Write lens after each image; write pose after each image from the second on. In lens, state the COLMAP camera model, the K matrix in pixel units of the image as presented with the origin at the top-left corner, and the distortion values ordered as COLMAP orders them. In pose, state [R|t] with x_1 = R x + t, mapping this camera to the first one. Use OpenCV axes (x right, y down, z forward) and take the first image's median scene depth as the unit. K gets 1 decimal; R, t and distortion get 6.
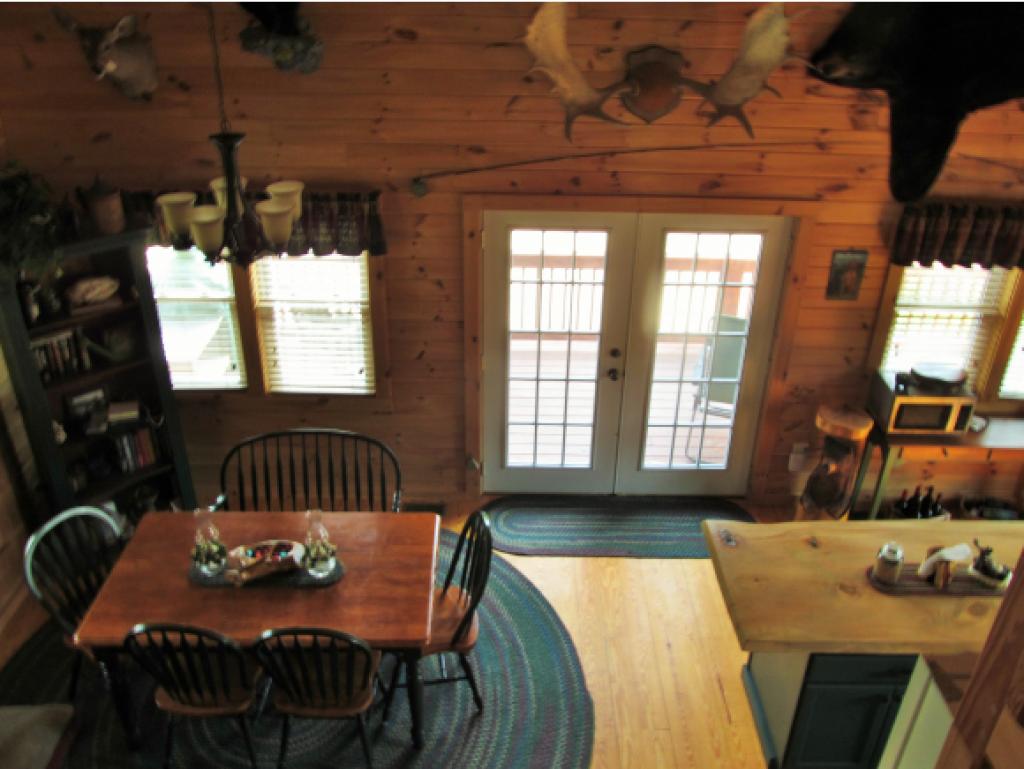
lens RADIAL K [[846.0, 0, 508.2], [0, 846.0, 381.3], [0, 0, 1]] dist [-0.060443, 0.024444]
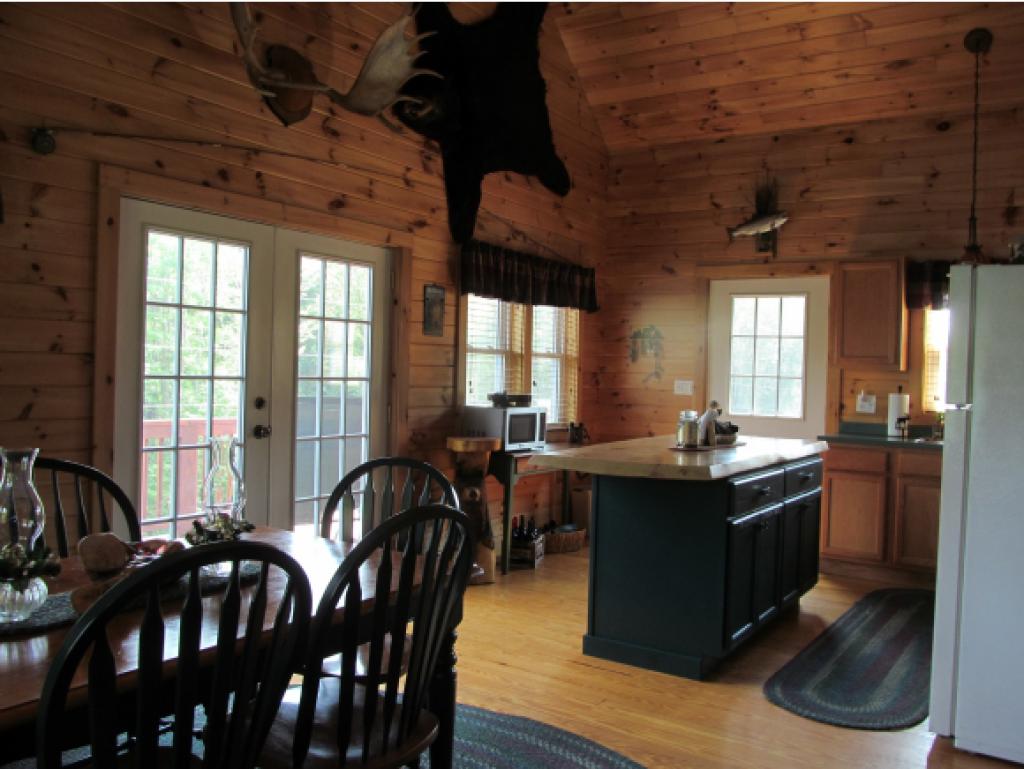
lens RADIAL K [[846.0, 0, 512.9], [0, 846.0, 380.9], [0, 0, 1]] dist [-0.060443, 0.024444]
pose [[0.546082, -0.012369, 0.837641, -0.462139], [0.388700, 0.889484, -0.240270, 0.260566], [-0.742097, 0.456798, 0.490539, 0.447307]]
